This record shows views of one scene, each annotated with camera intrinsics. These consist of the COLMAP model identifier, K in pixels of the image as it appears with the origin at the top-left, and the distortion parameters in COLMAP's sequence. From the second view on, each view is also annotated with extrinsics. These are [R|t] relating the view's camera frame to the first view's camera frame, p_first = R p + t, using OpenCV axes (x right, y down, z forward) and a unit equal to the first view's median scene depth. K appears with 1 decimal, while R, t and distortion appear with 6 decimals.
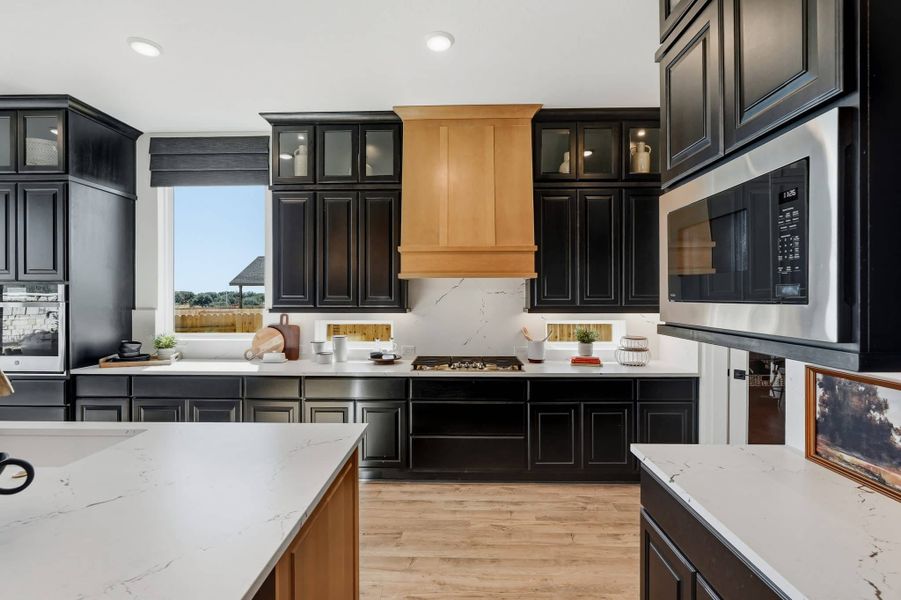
lens RADIAL K [[413.2, 0, 450.3], [0, 413.2, 302.5], [0, 0, 1]] dist [-0.010012, 0.000742]
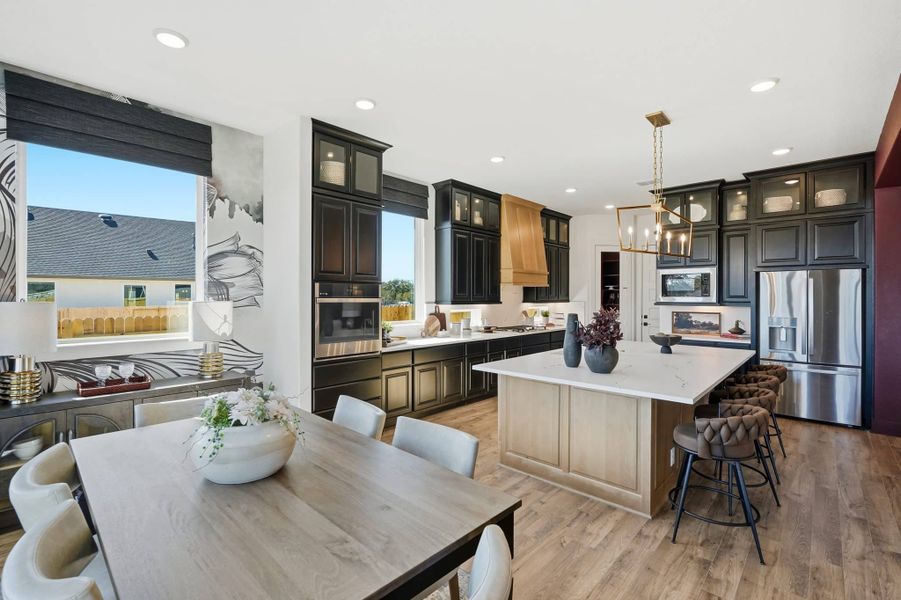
lens RADIAL K [[402.7, 0, 450.5], [0, 402.7, 300.0], [0, 0, 1]] dist [-0.003028, -0.000077]
pose [[0.663337, -0.004934, 0.748304, -1.613047], [0.006305, 0.999980, 0.001005, 0.005553], [-0.748294, 0.004052, 0.663355, -0.026067]]
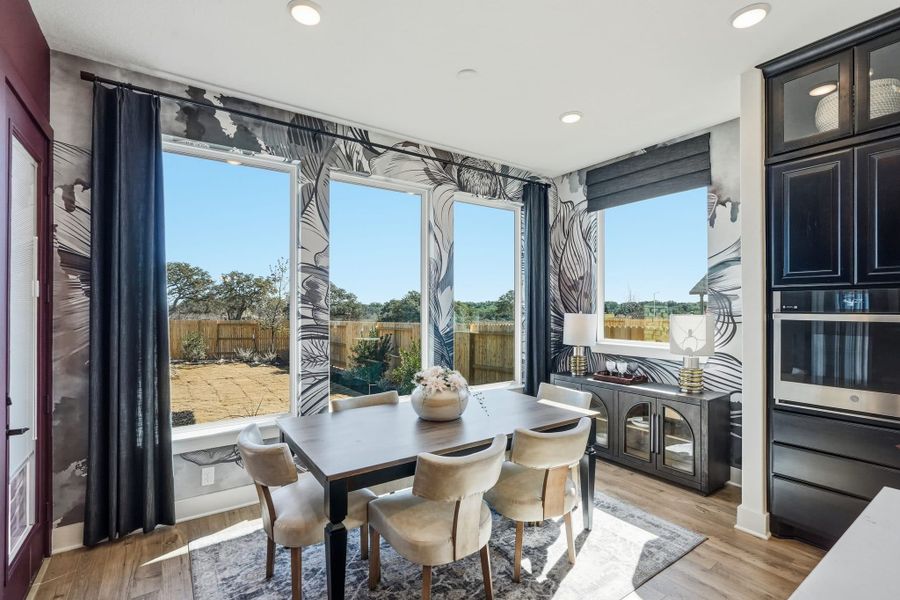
lens RADIAL K [[412.8, 0, 449.8], [0, 412.8, 302.5], [0, 0, 1]] dist [-0.010012, 0.000742]
pose [[0.590216, -0.007334, -0.807212, -0.818757], [-0.011855, 0.999772, -0.017751, 0.000390], [0.807158, 0.020047, 0.589995, 0.014002]]
